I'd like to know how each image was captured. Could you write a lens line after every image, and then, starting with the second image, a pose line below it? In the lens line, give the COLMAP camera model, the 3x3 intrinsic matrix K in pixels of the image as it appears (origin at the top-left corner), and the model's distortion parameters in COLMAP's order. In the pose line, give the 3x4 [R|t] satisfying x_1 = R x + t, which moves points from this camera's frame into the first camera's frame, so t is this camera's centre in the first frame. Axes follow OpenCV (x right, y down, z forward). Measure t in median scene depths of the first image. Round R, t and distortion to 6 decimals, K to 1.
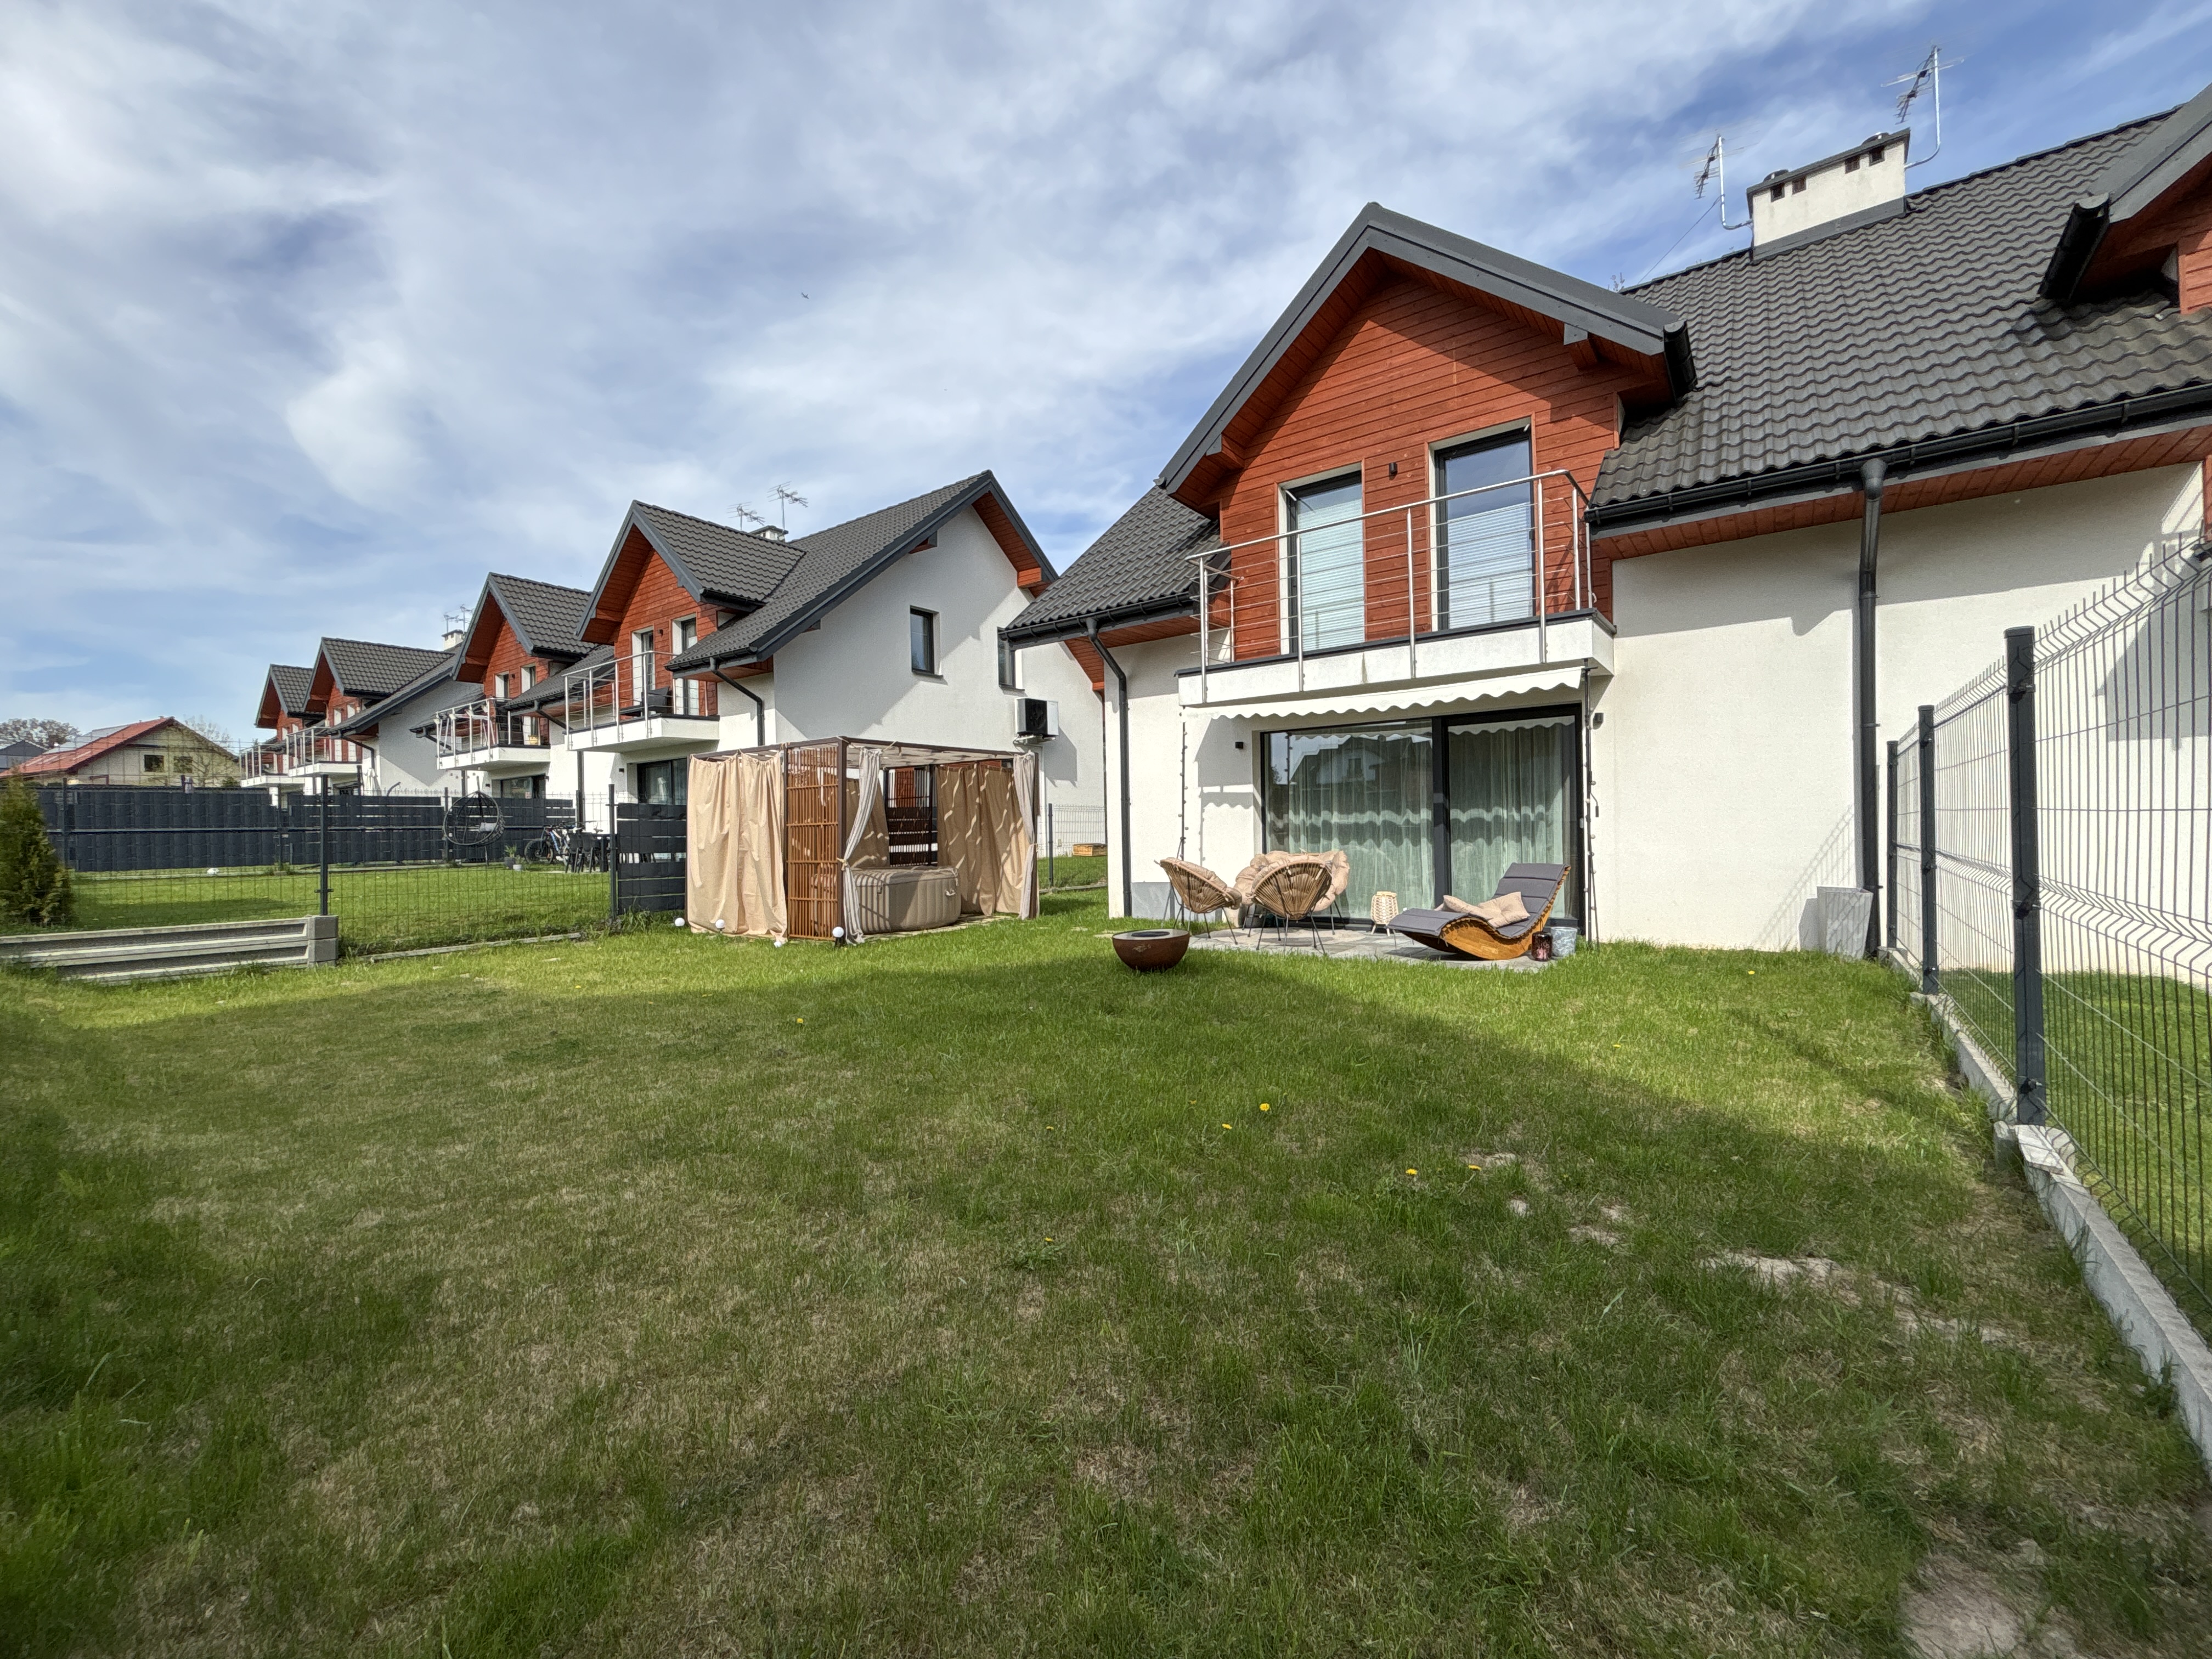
lens RADIAL K [[895.3, 0, 1167.1], [0, 895.3, 831.5], [0, 0, 1]] dist [0.000385, 0.000066]
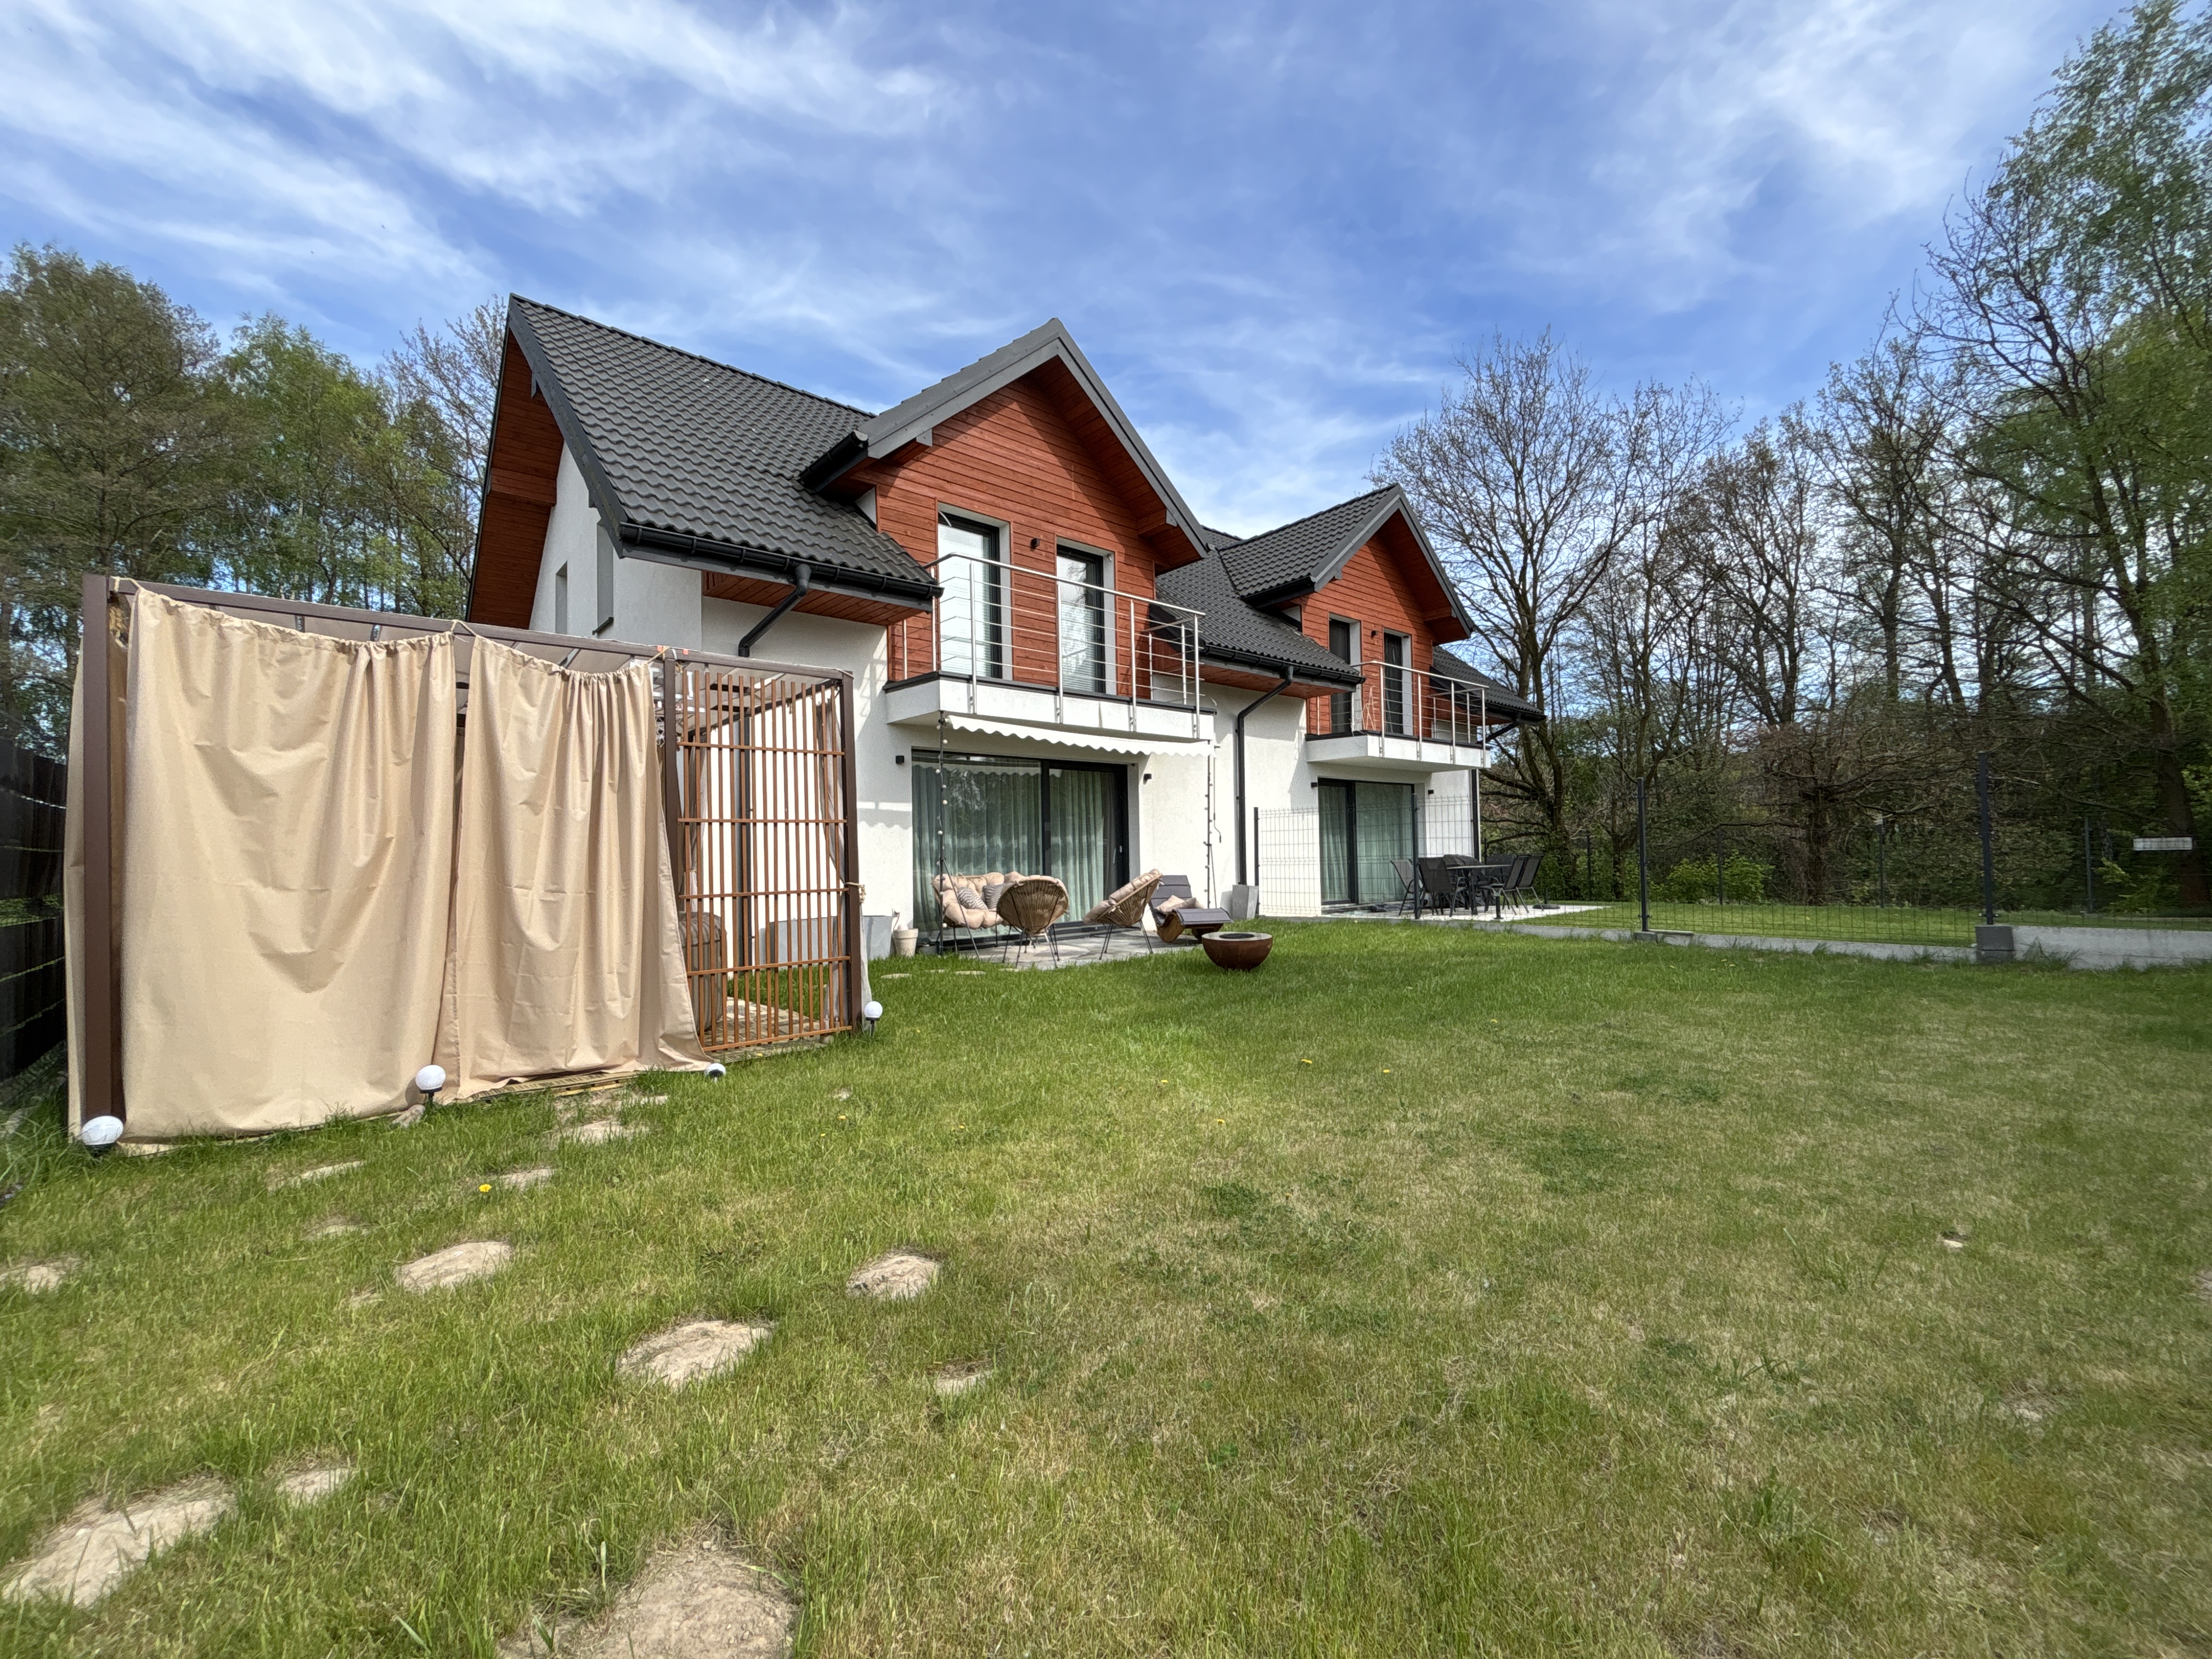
lens RADIAL K [[895.3, 0, 1167.1], [0, 895.3, 831.5], [0, 0, 1]] dist [0.000385, 0.000066]
pose [[0.132787, 0.017058, 0.990998, -0.832689], [0.016395, 0.999677, -0.019404, -0.001203], [-0.991009, 0.018824, 0.132464, 0.659719]]
